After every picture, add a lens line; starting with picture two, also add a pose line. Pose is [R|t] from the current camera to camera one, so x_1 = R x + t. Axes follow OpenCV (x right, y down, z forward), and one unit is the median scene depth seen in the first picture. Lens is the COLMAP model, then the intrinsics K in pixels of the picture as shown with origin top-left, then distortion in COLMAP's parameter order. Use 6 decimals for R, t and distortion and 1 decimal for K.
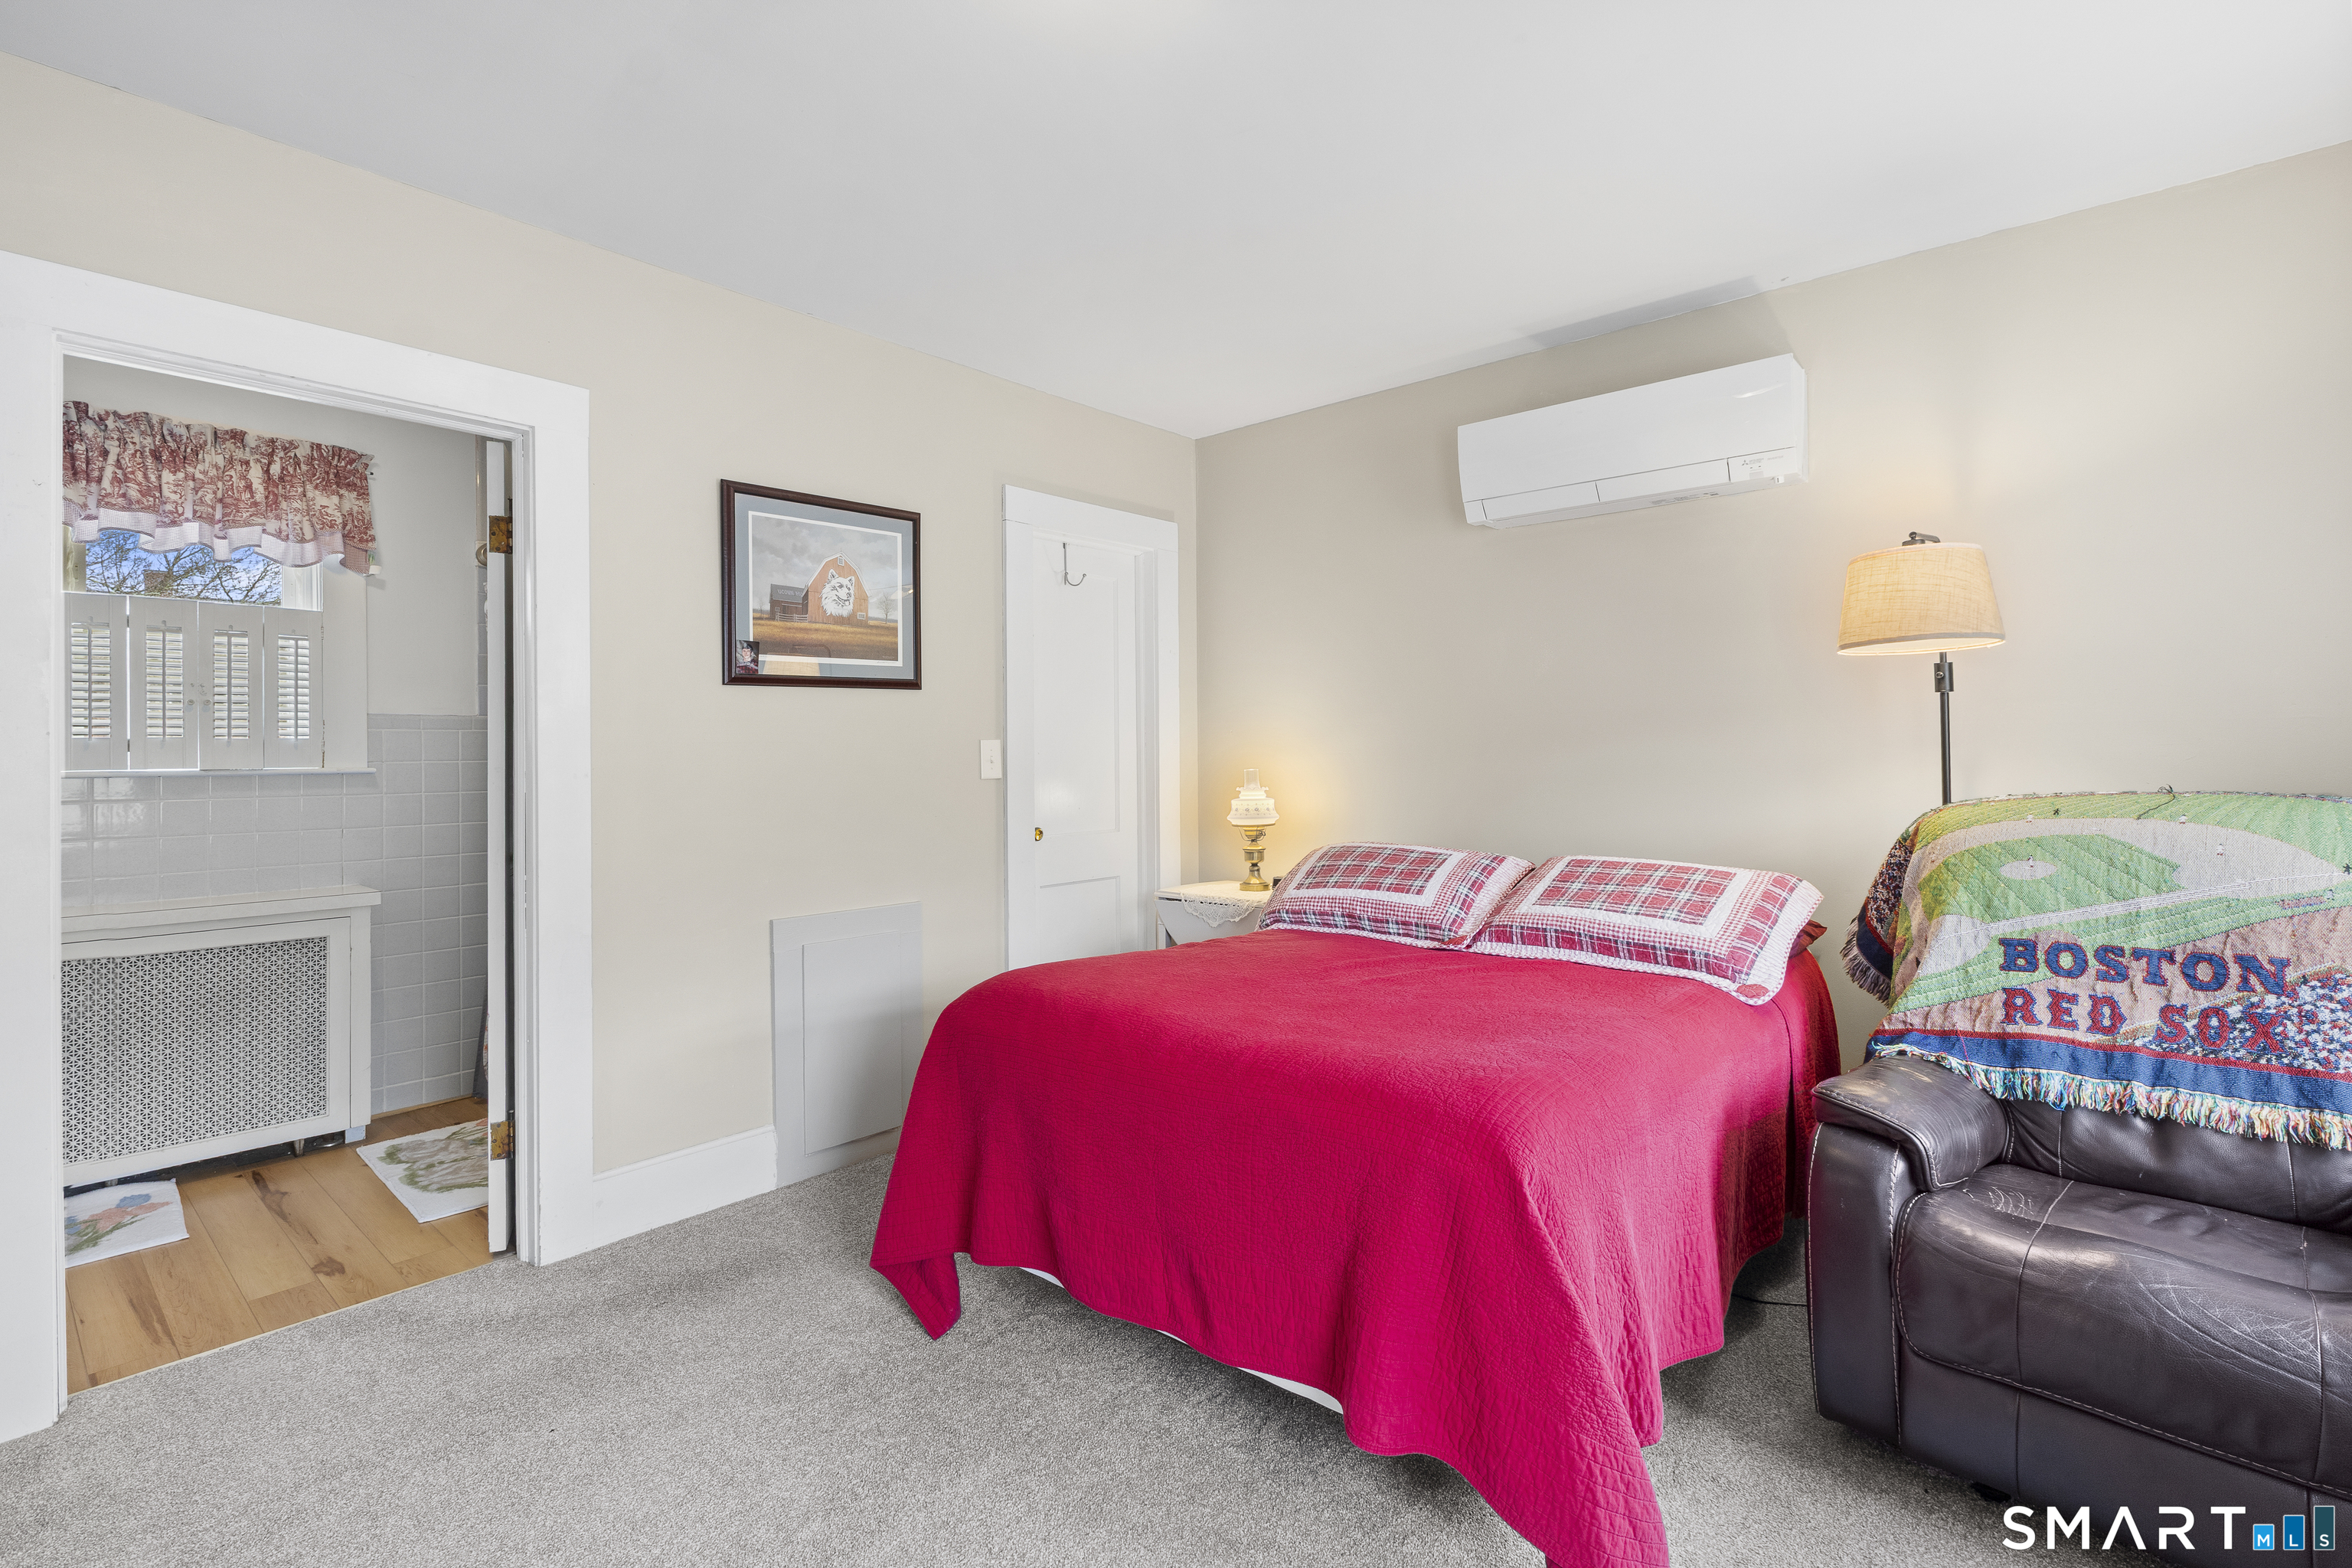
lens RADIAL K [[1074.9, 0, 1183.0], [0, 1074.9, 749.1], [0, 0, 1]] dist [0.000209, 0.000126]
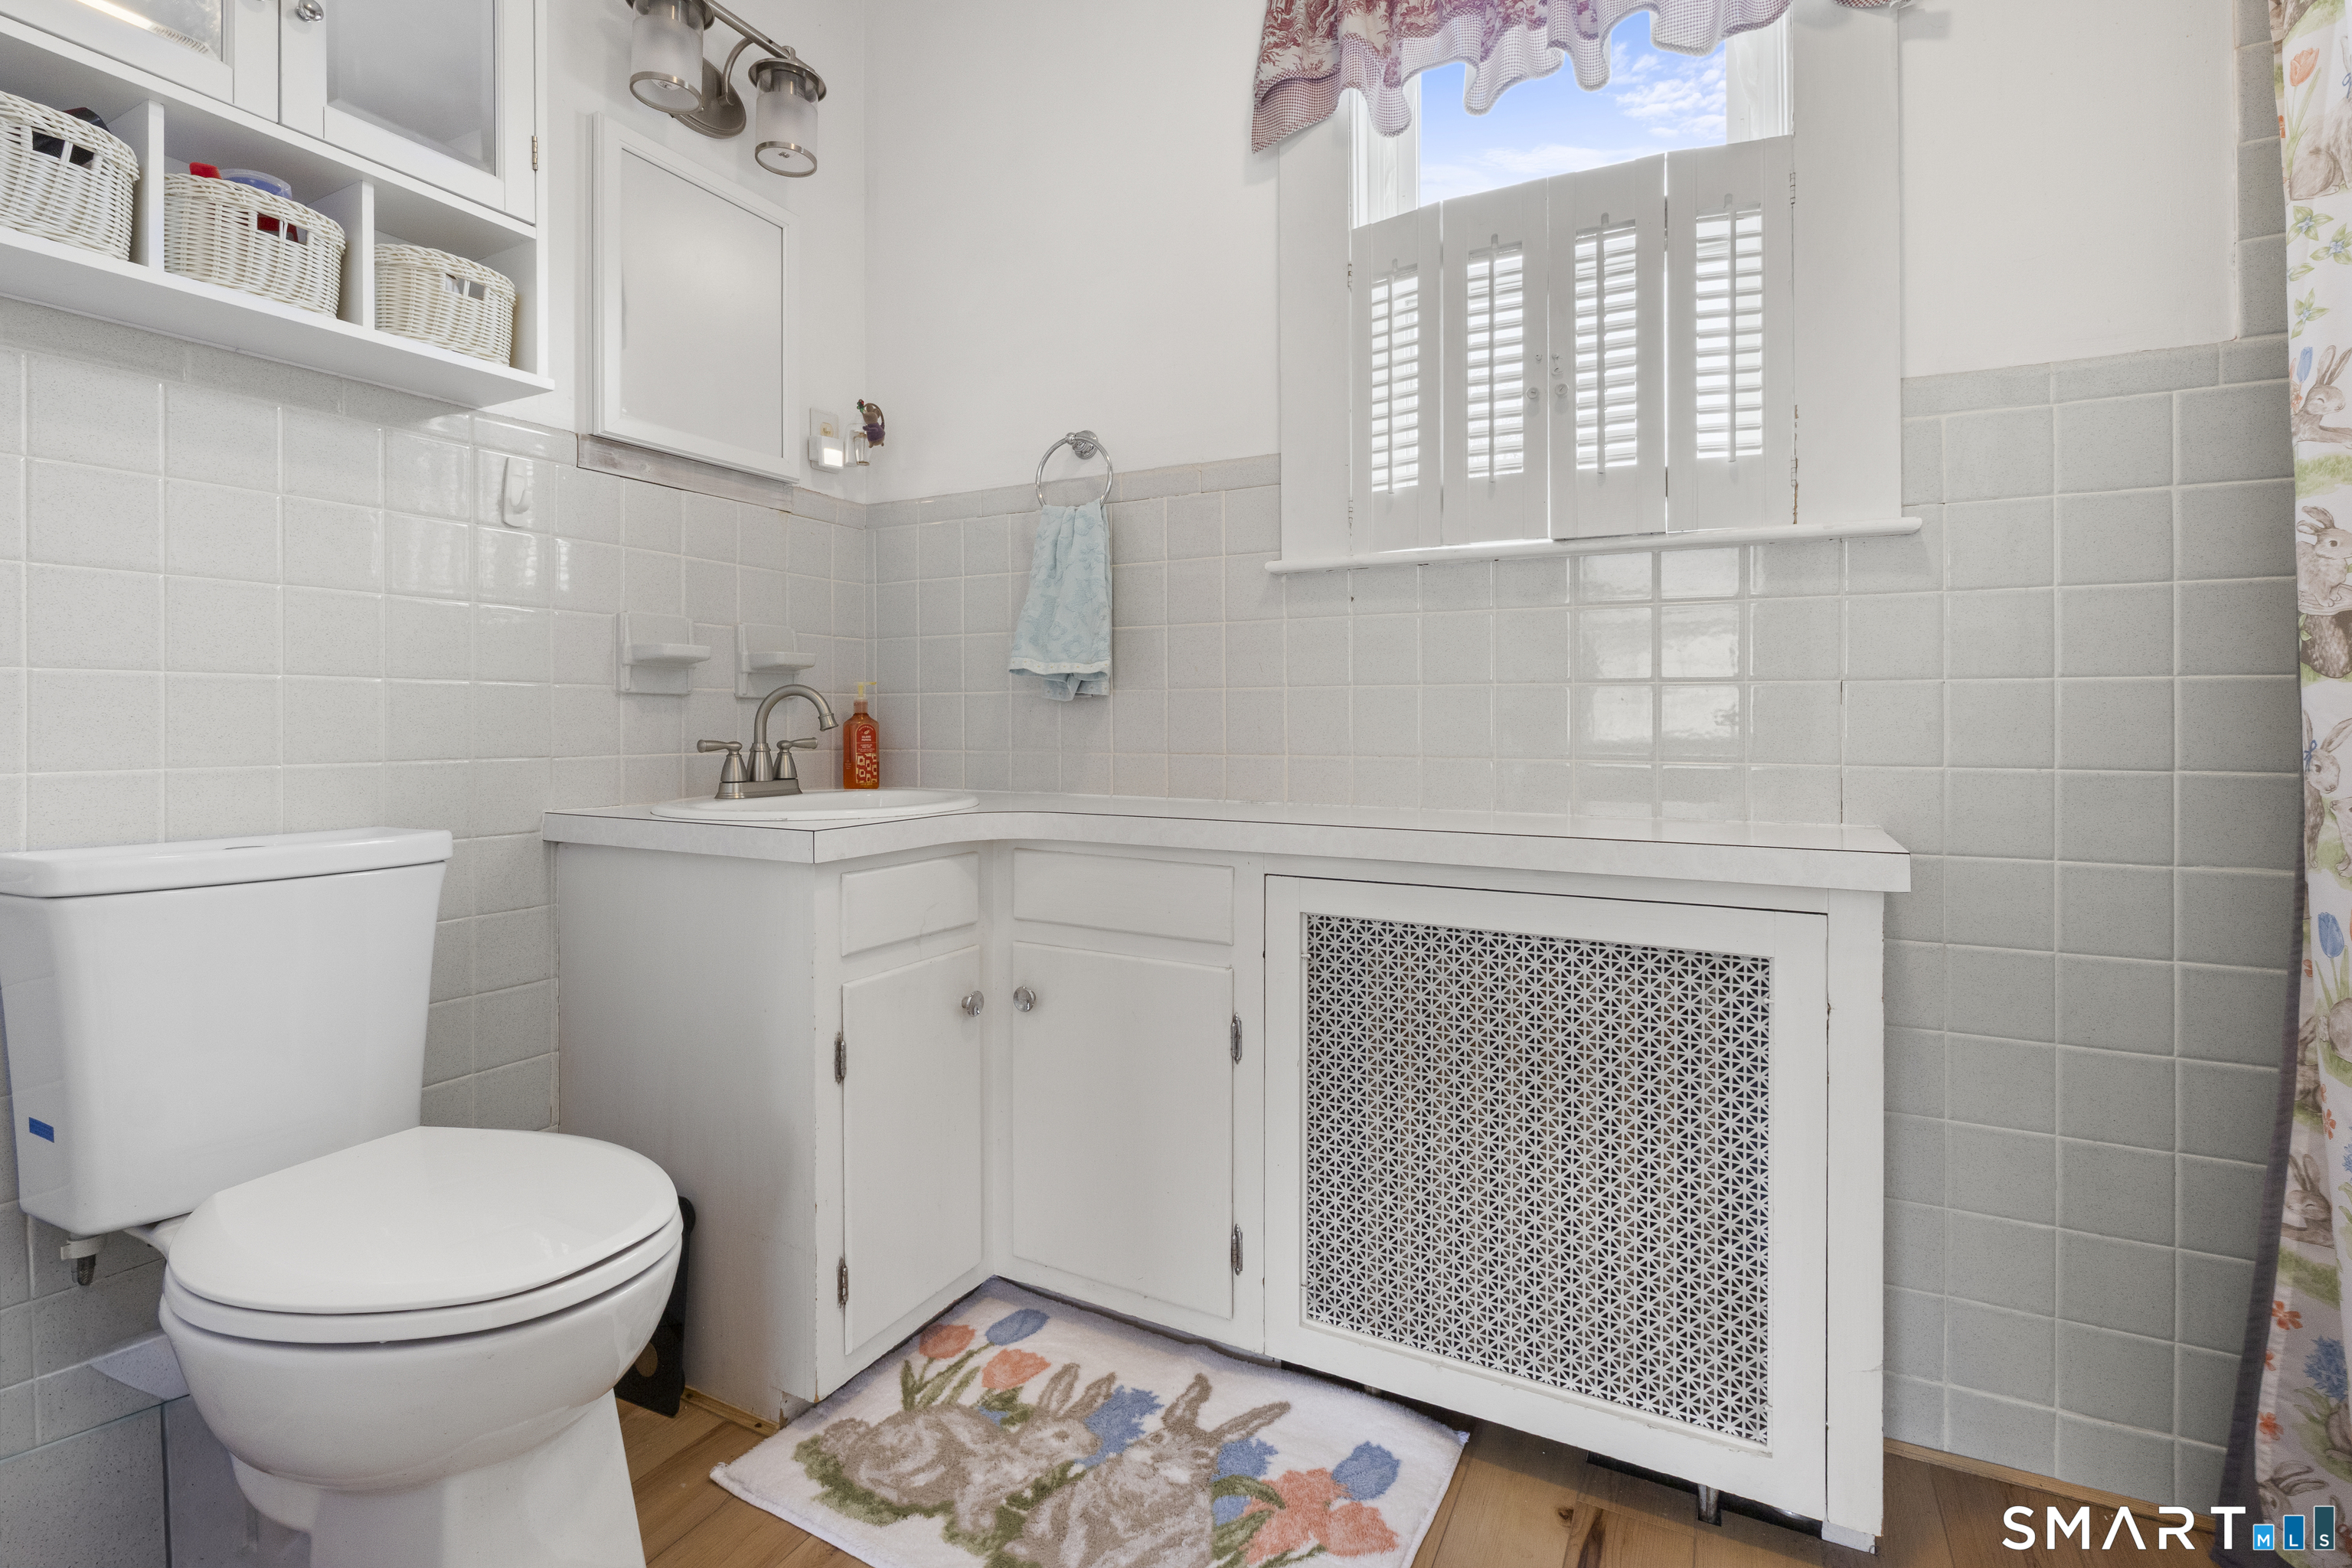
lens RADIAL K [[1107.9, 0, 1180.2], [0, 1107.9, 709.0], [0, 0, 1]] dist [-0.000203, 0.000082]
pose [[0.249805, 0.003063, -0.968291, -0.484166], [0.003979, 0.999983, 0.004190, 0.088109], [0.968288, -0.004900, 0.249788, 0.713474]]
